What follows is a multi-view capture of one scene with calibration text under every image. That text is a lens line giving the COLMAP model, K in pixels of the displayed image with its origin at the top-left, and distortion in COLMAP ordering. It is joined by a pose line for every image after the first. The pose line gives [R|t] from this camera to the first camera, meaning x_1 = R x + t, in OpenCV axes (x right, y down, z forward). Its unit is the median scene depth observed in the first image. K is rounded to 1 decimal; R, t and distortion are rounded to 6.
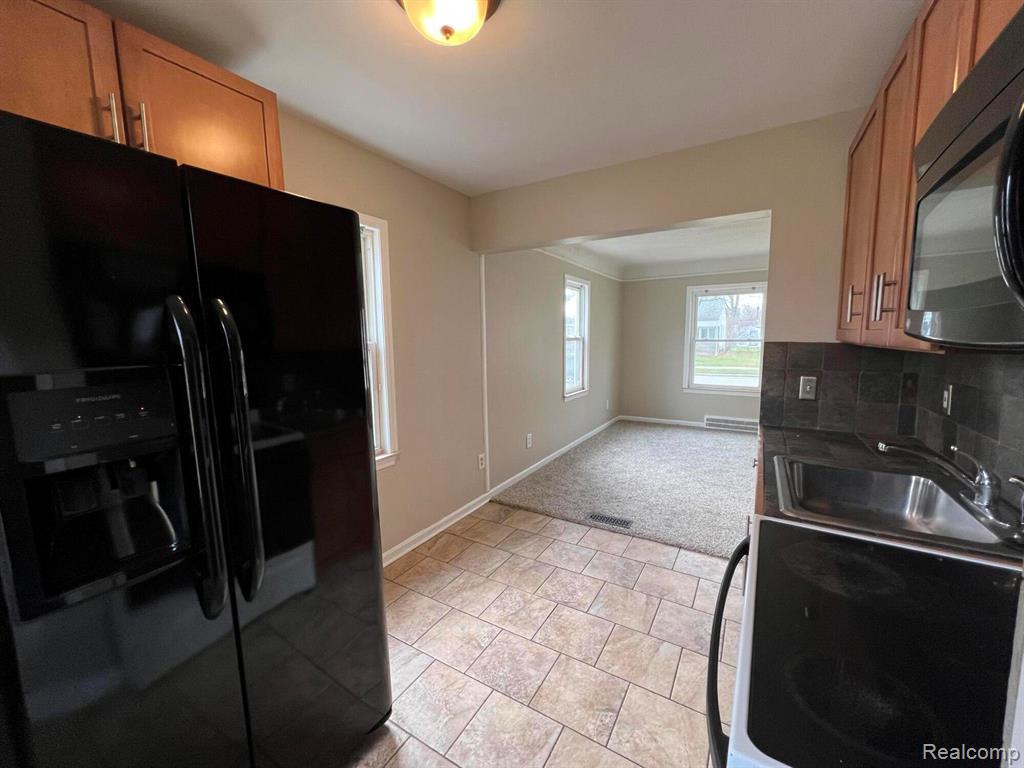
lens RADIAL K [[408.9, 0, 512.0], [0, 408.9, 384.0], [0, 0, 1]] dist [-0.002564, 0.000239]
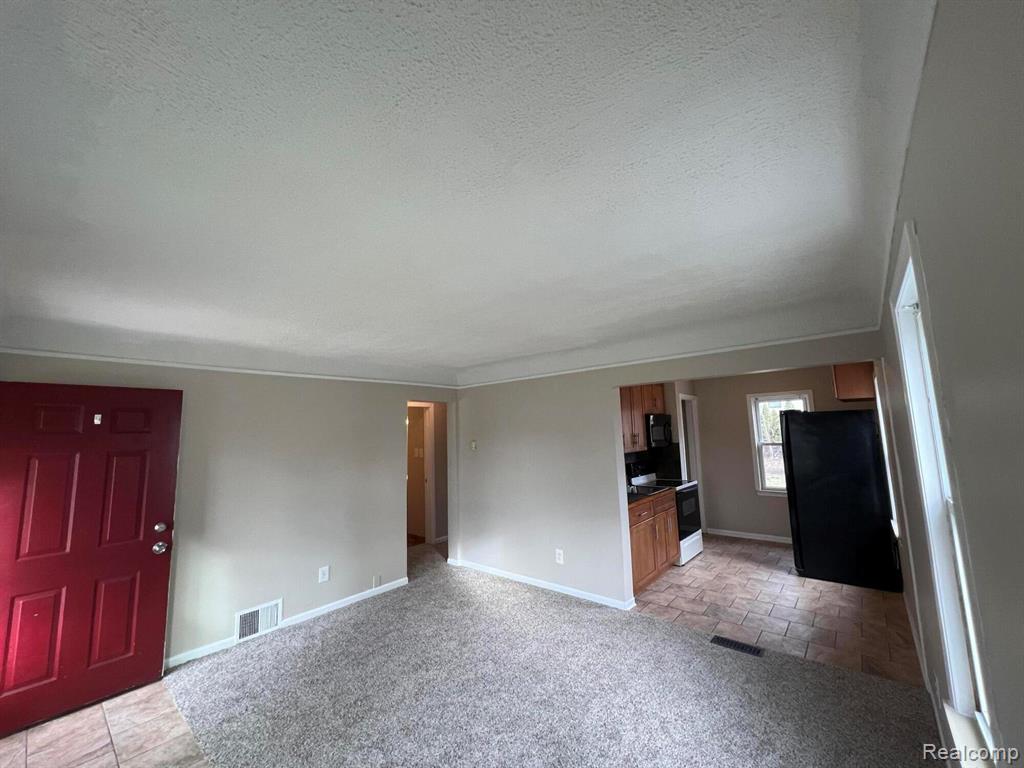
lens RADIAL K [[408.9, 0, 512.0], [0, 408.9, 384.0], [0, 0, 1]] dist [-0.002564, 0.000239]
pose [[-0.985672, 0.064044, 0.156042, 0.846175], [0.064565, 0.997912, -0.001735, -0.480895], [-0.155827, 0.008365, -0.987749, 3.002501]]
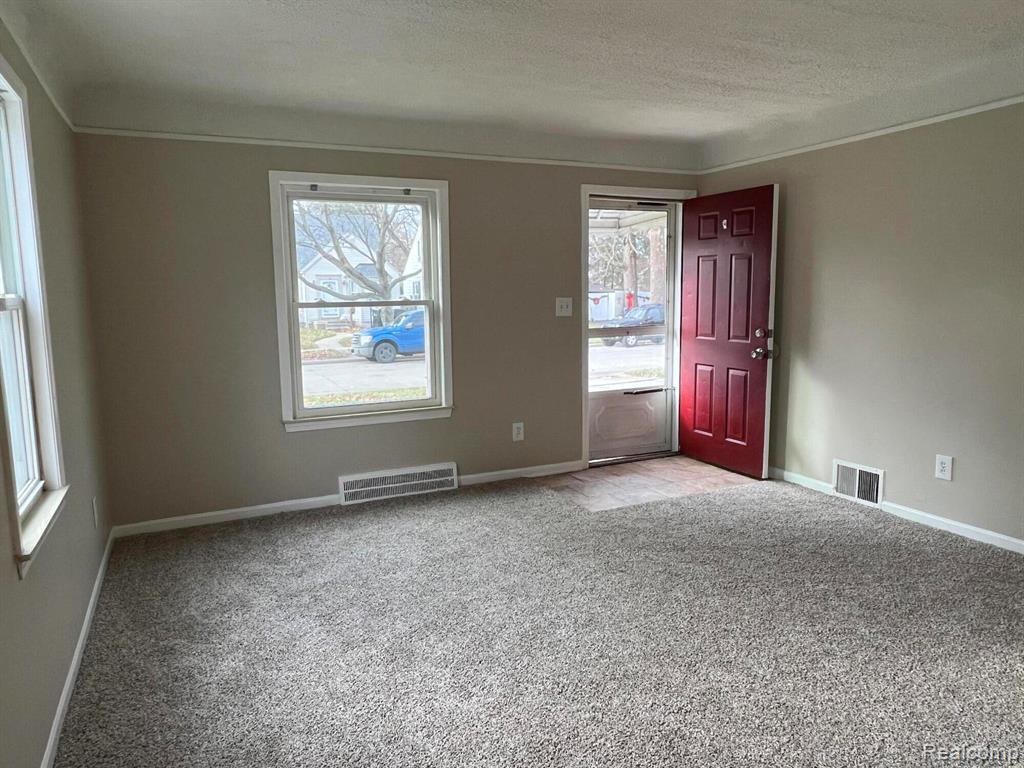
lens RADIAL K [[692.2, 0, 512.0], [0, 692.2, 384.0], [0, 0, 1]] dist [0.002850, 0.000713]
pose [[0.548235, -0.109330, 0.829148, -0.075625], [0.106502, 0.992473, 0.060447, -0.135329], [-0.829516, 0.055167, 0.555752, 1.258793]]
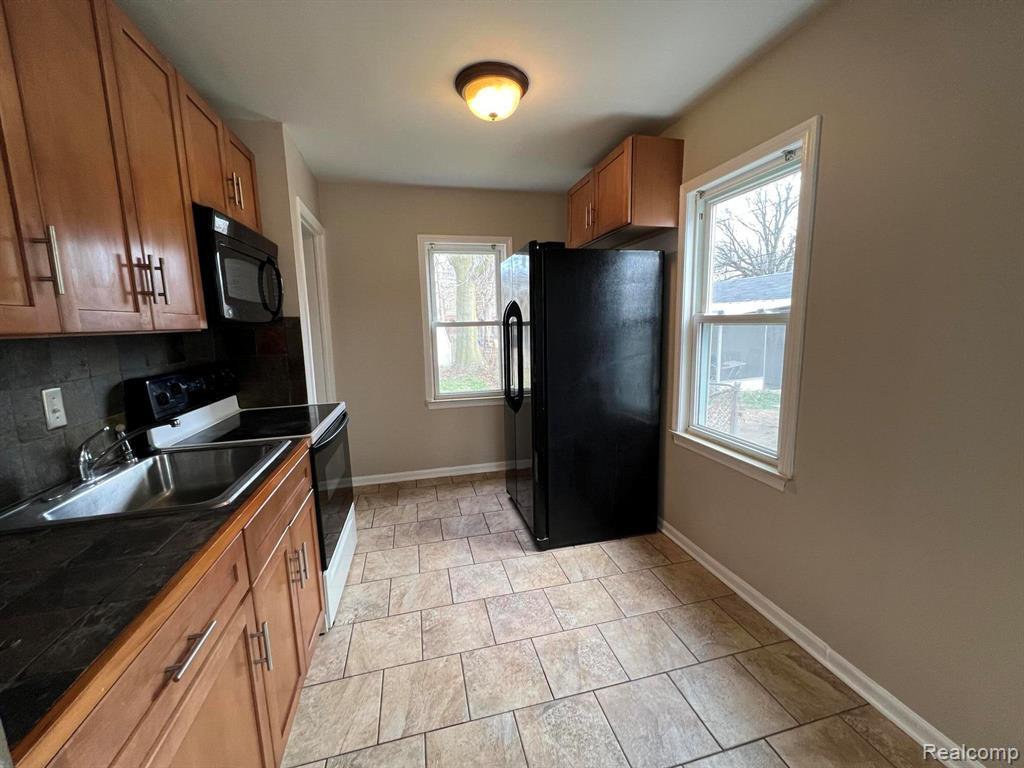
lens RADIAL K [[408.9, 0, 512.0], [0, 408.9, 384.0], [0, 0, 1]] dist [-0.002564, 0.000239]
pose [[-0.708472, 0.136011, -0.692509, 0.585869], [-0.050378, 0.969004, 0.241854, -0.145507], [0.703939, 0.206234, -0.679660, 1.349344]]
